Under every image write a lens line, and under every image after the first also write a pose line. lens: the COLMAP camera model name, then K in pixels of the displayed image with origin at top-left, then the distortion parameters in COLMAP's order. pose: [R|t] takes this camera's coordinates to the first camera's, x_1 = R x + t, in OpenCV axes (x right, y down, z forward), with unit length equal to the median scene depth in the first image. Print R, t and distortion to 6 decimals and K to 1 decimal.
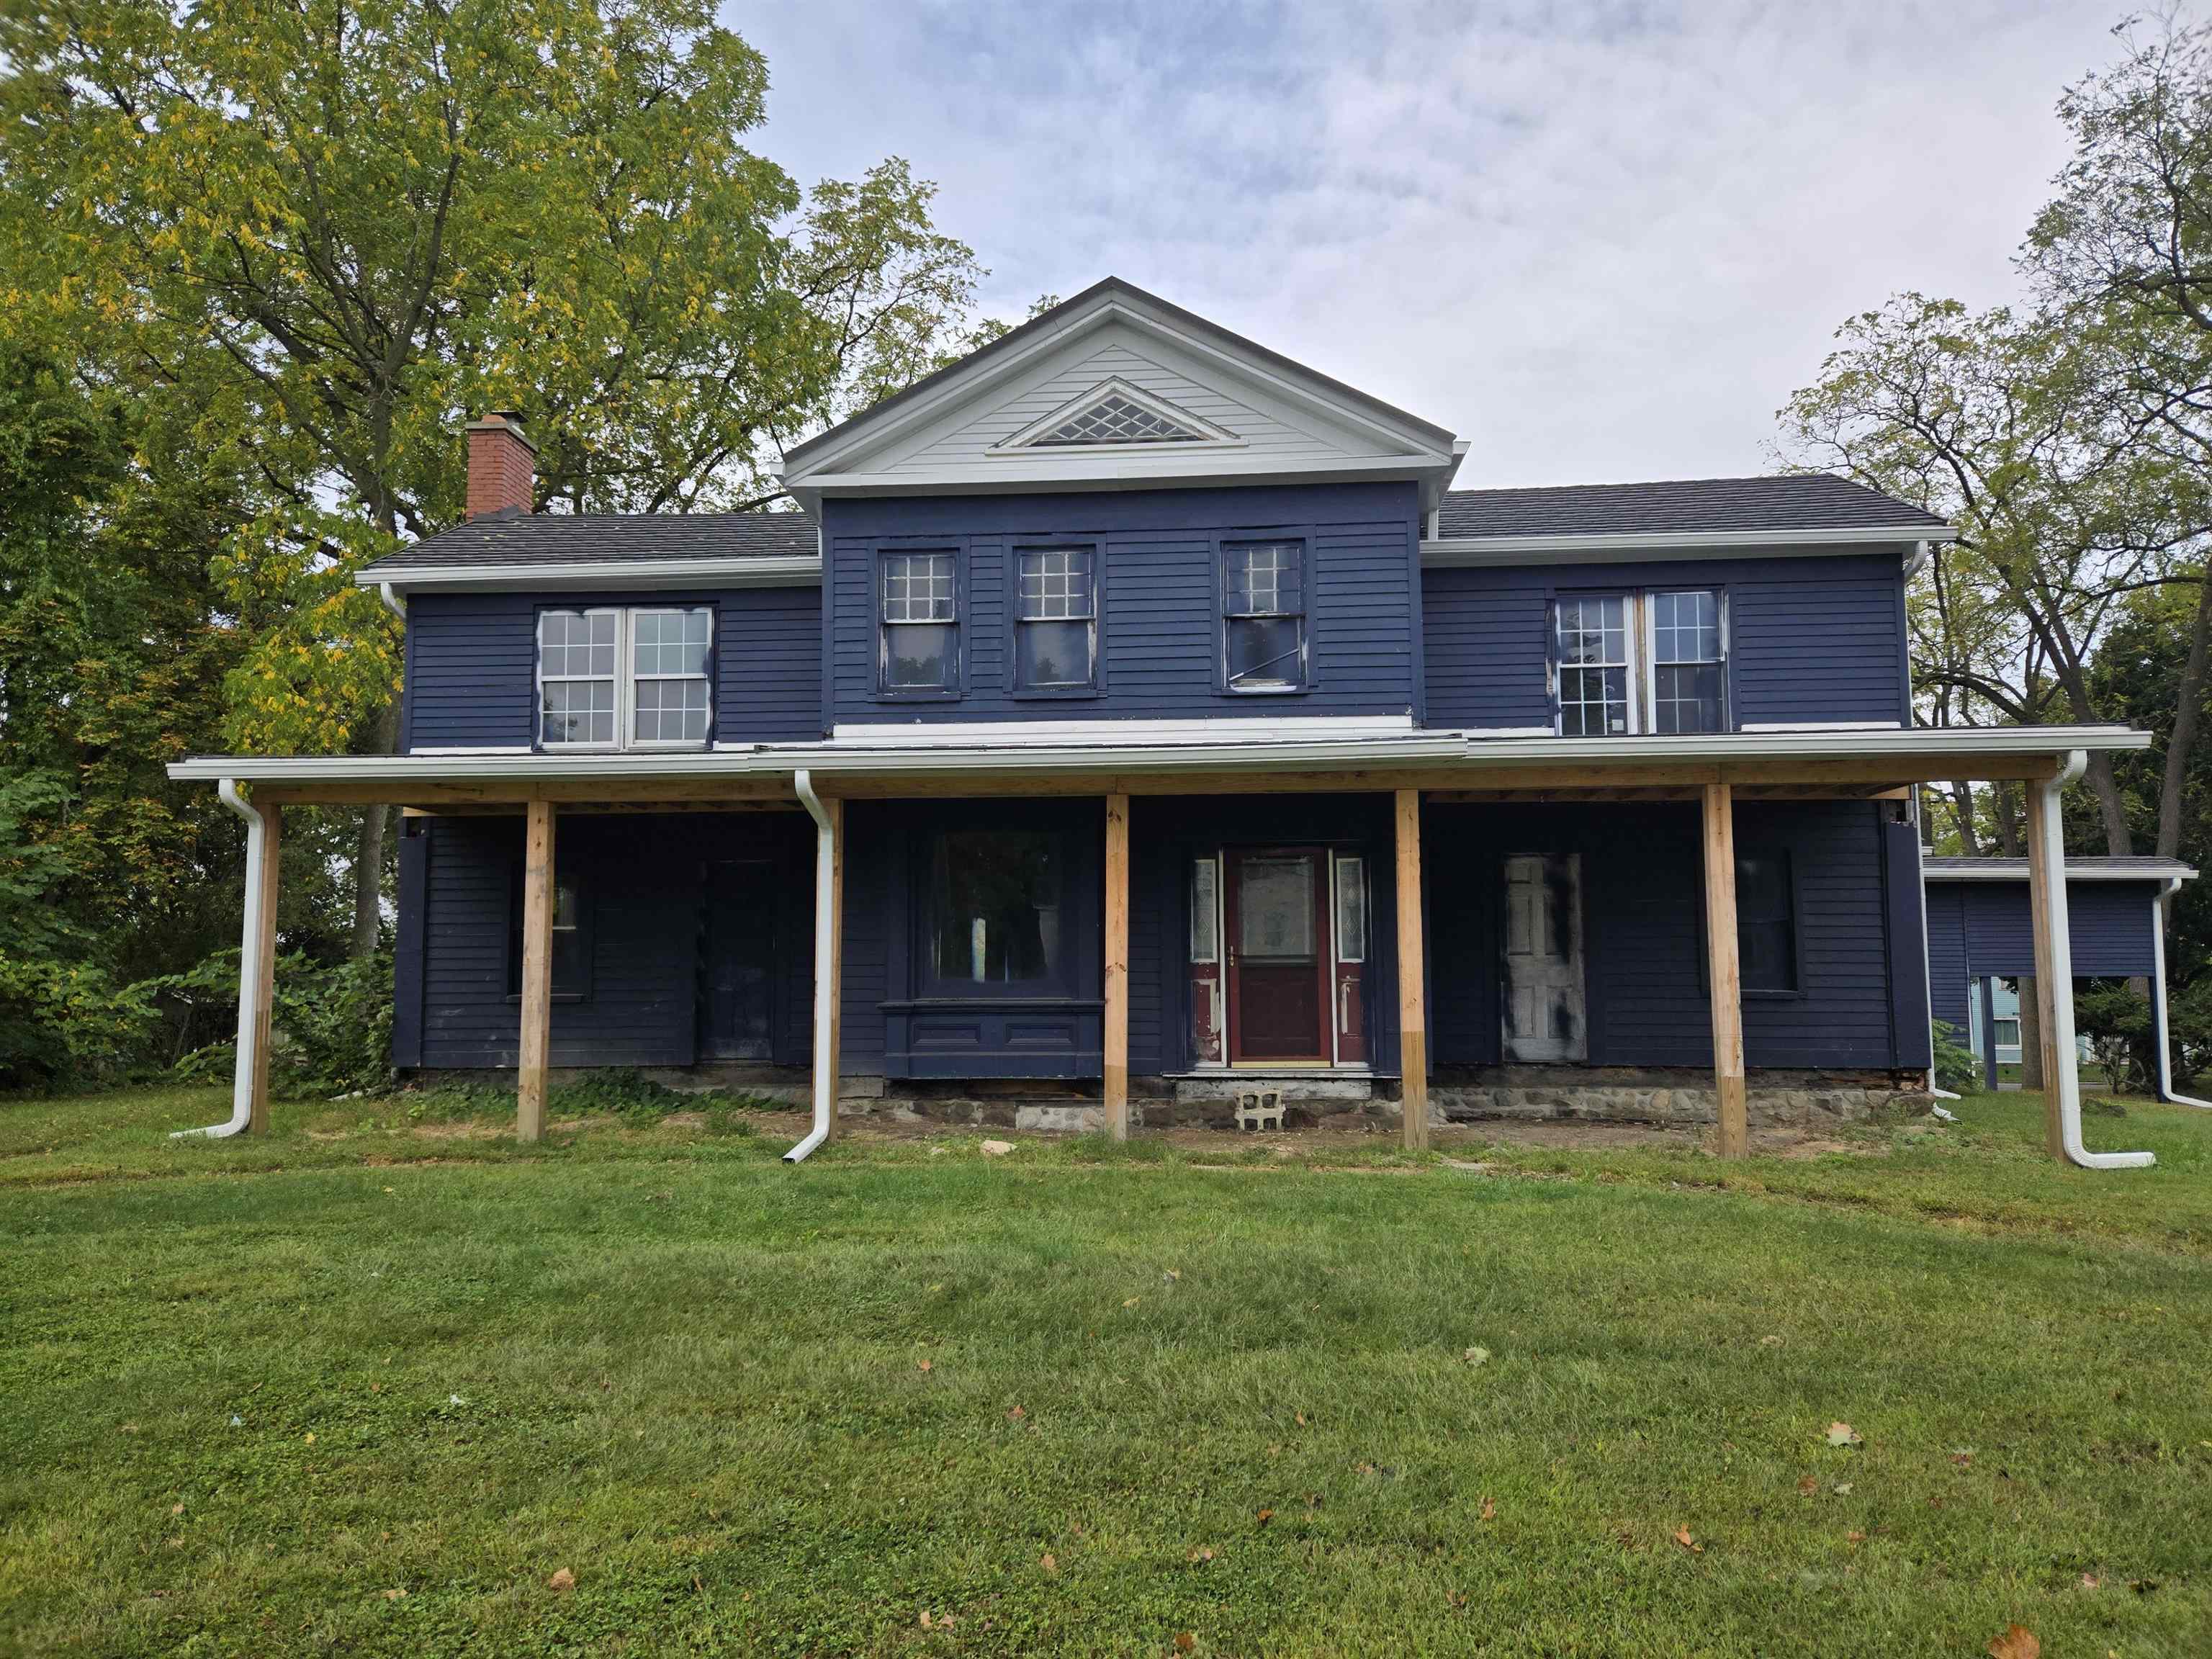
lens RADIAL K [[1466.7, 0, 1109.4], [0, 1466.7, 847.8], [0, 0, 1]] dist [0.094629, -0.122731]
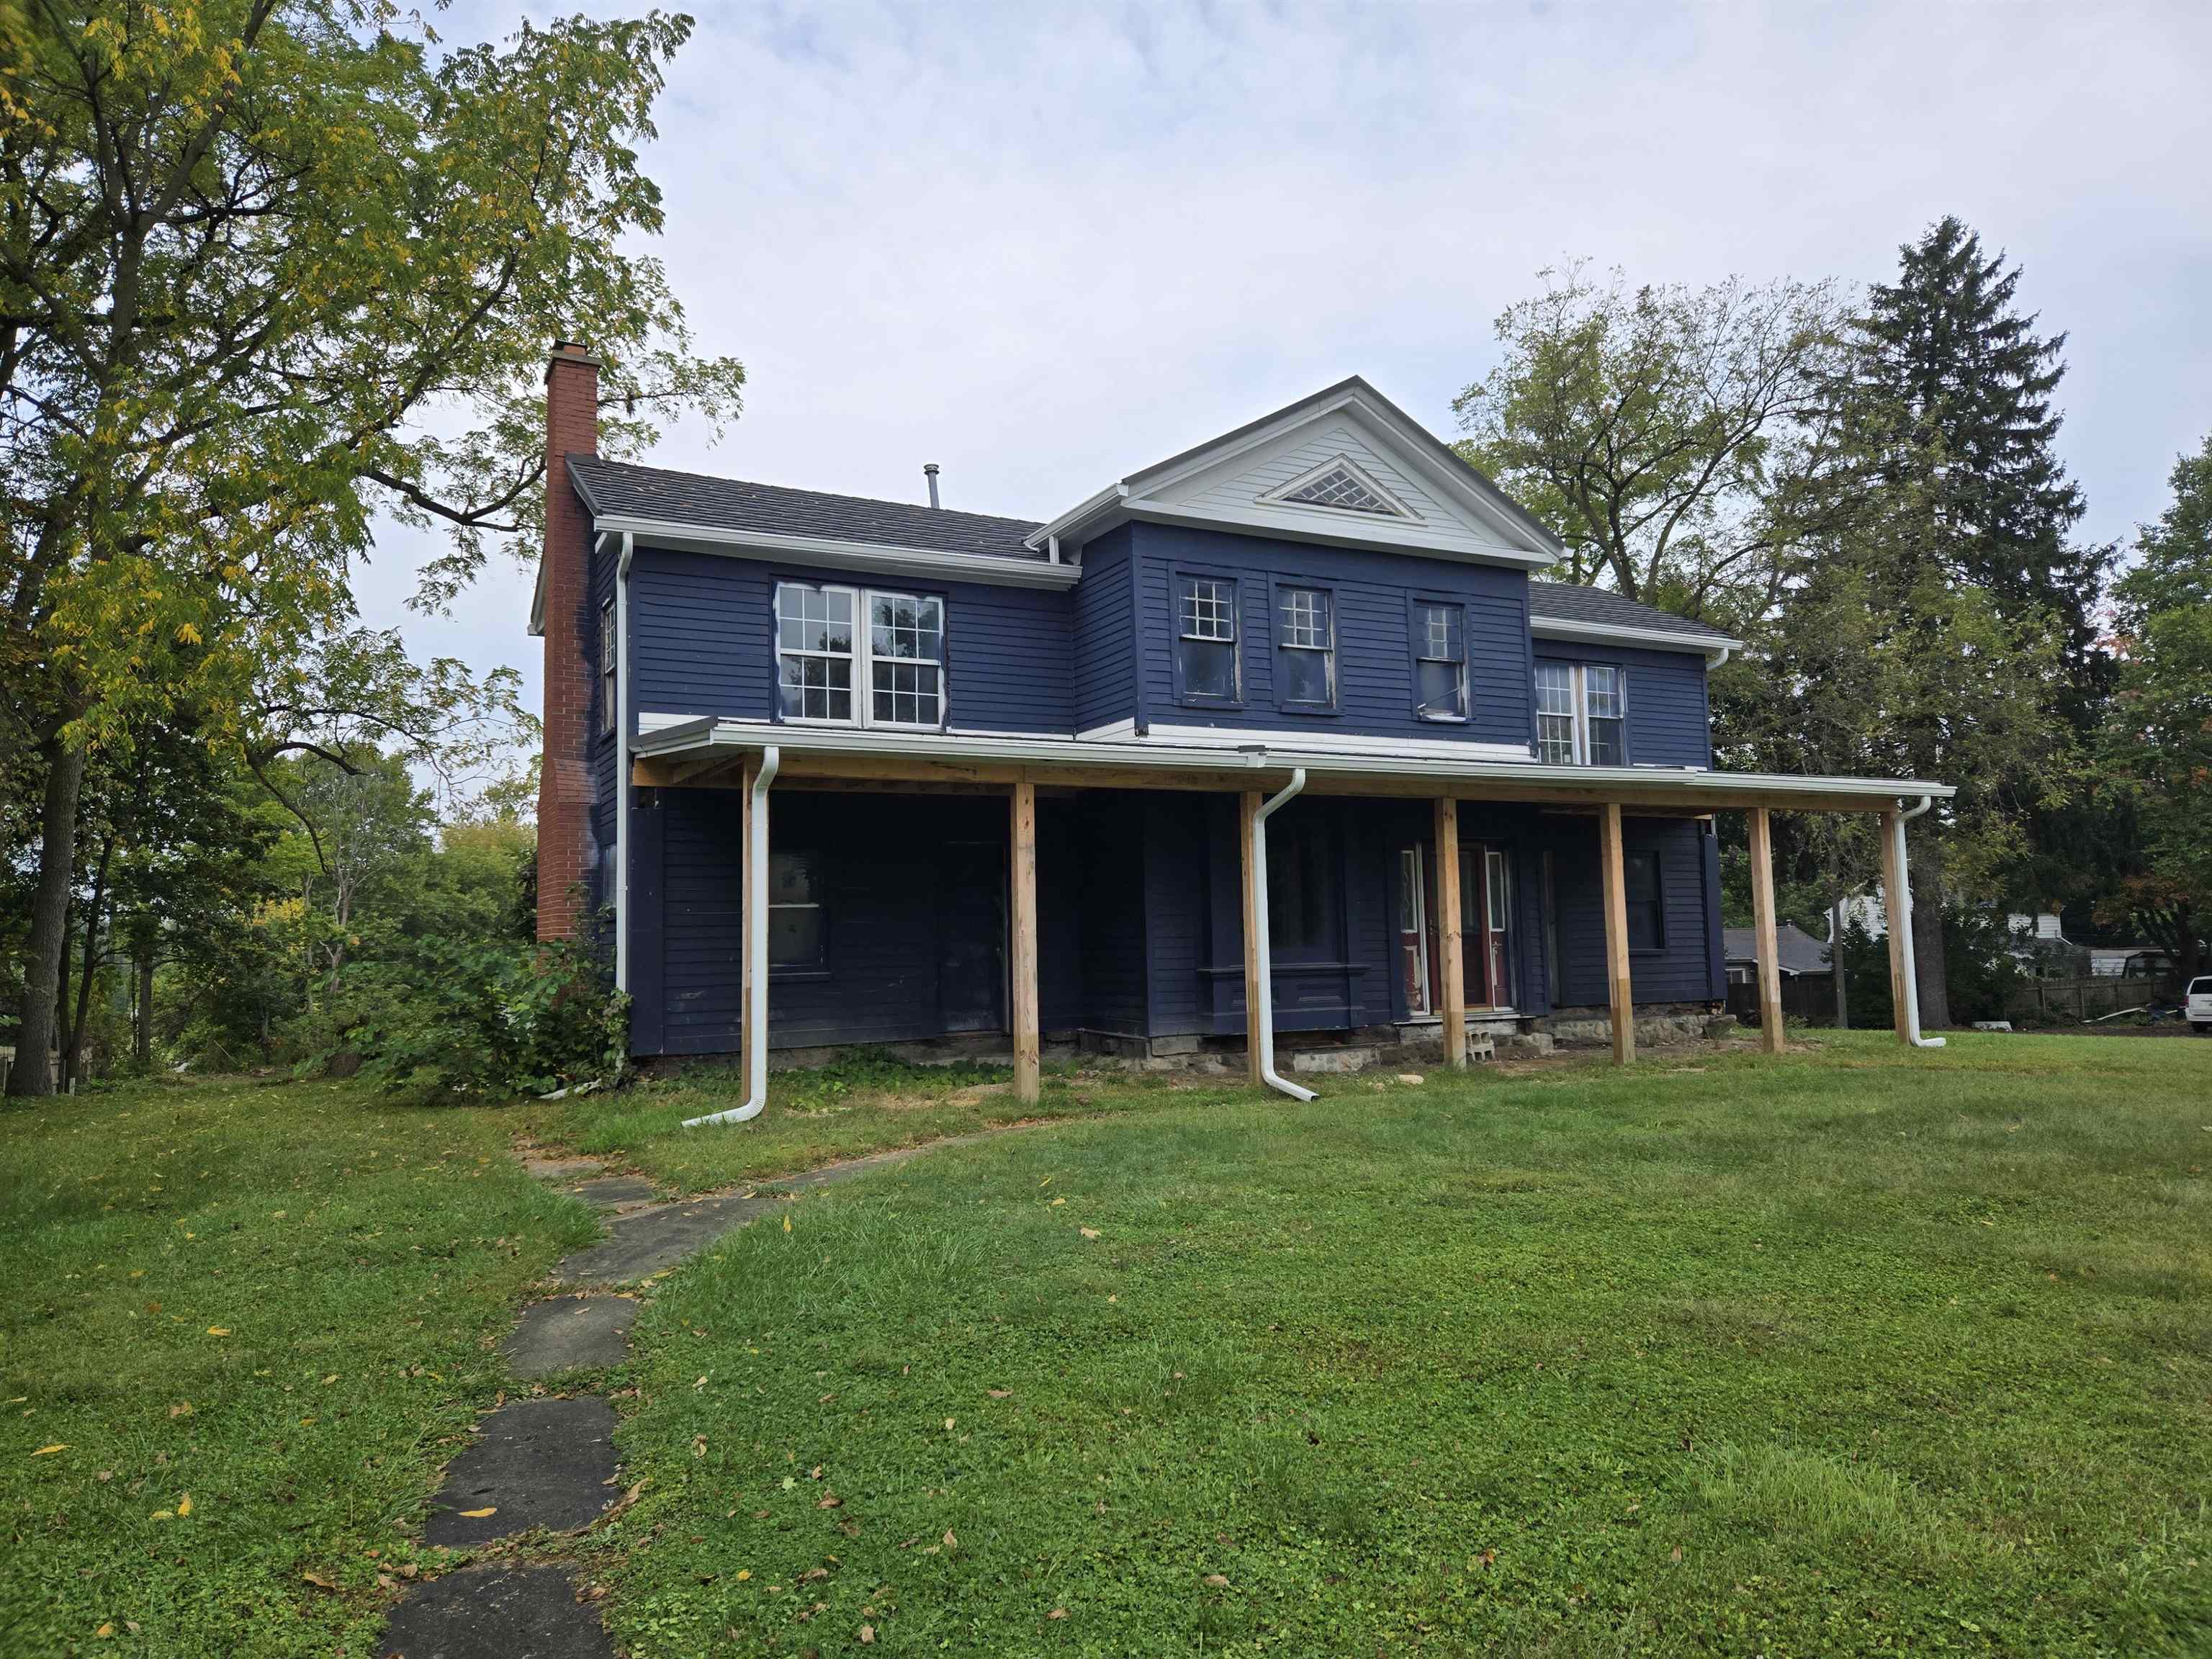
lens RADIAL K [[1488.2, 0, 1106.0], [0, 1488.2, 829.5], [0, 0, 1]] dist [0.043556, 0.000191]
pose [[0.844091, 0.028101, 0.535463, -0.811960], [-0.025024, 0.999602, -0.013013, 0.012561], [-0.535616, -0.002415, 0.844458, 0.060508]]
